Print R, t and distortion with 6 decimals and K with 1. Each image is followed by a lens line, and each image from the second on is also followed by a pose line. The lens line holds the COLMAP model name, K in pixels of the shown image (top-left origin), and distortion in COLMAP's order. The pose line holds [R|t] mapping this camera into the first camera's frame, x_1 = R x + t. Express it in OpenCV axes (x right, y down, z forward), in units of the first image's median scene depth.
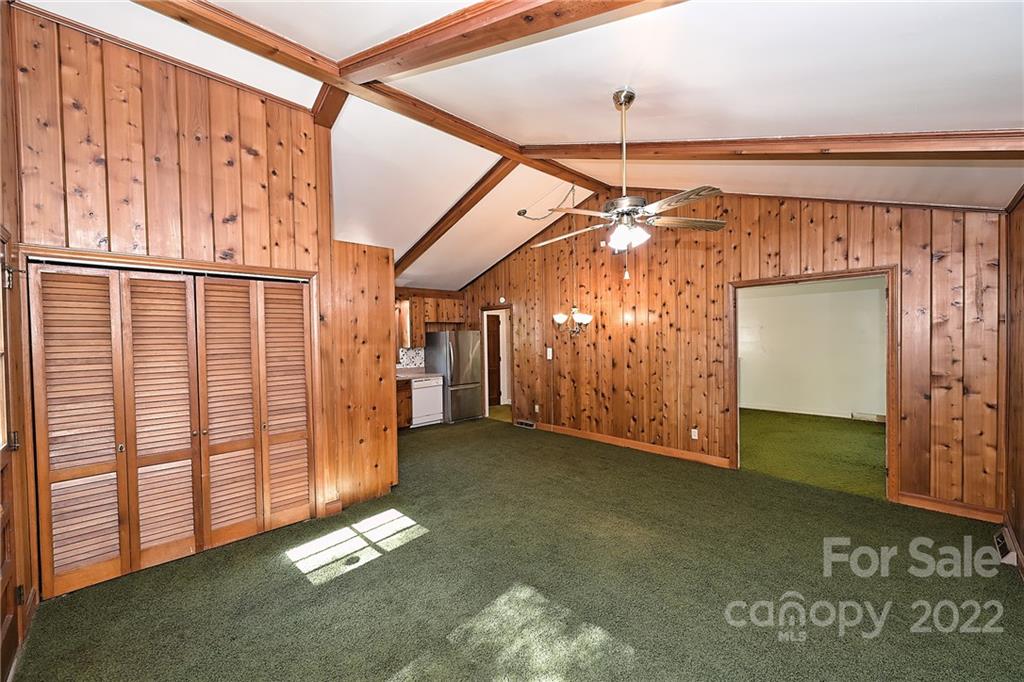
lens RADIAL K [[405.0, 0, 515.2], [0, 405.0, 340.6], [0, 0, 1]] dist [0.000723, -0.000143]
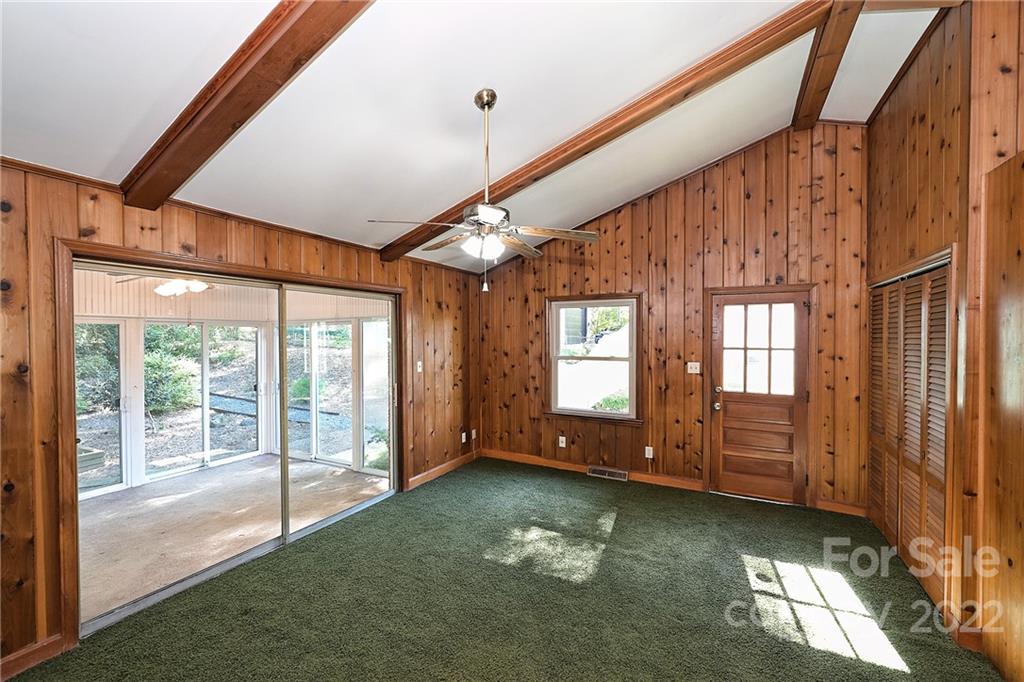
lens RADIAL K [[420.7, 0, 508.7], [0, 420.7, 342.5], [0, 0, 1]] dist [-0.003771, 0.000262]
pose [[-0.954887, 0.020093, -0.296288, 0.188827], [0.012551, 0.999547, 0.027336, -0.021099], [0.296703, 0.022385, -0.954707, 0.718071]]
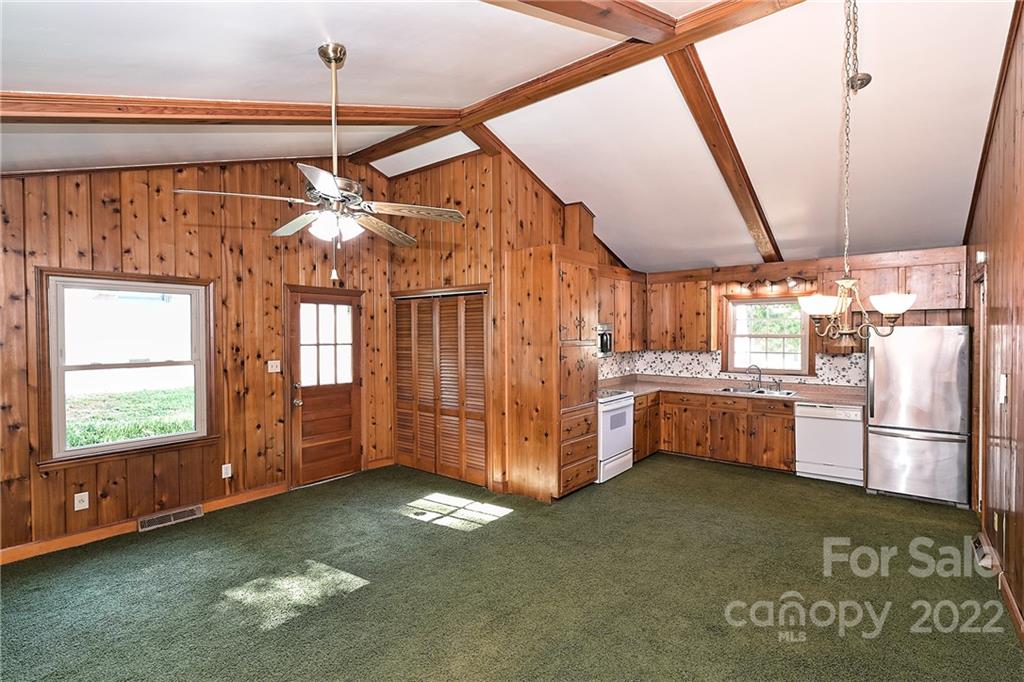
lens RADIAL K [[483.6, 0, 512.7], [0, 483.6, 341.0], [0, 0, 1]] dist [0.000492, -0.000109]
pose [[0.113936, 0.031554, -0.992987, 0.464320], [-0.007728, 0.999493, 0.030874, -0.022434], [0.993458, 0.004156, 0.114122, 0.454731]]
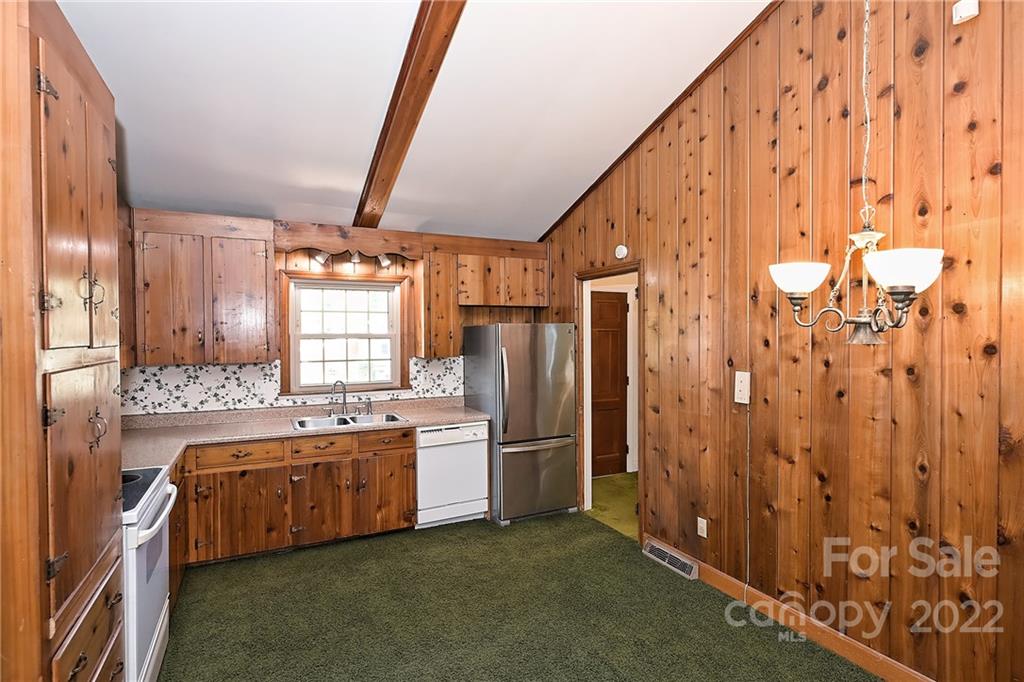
lens RADIAL K [[506.8, 0, 509.2], [0, 506.8, 343.0], [0, 0, 1]] dist [-0.001889, -0.000197]
pose [[0.948689, 0.015989, -0.315807, 0.028138], [-0.012458, 0.999835, 0.013196, -0.009964], [0.315966, -0.008585, 0.948732, 0.480111]]
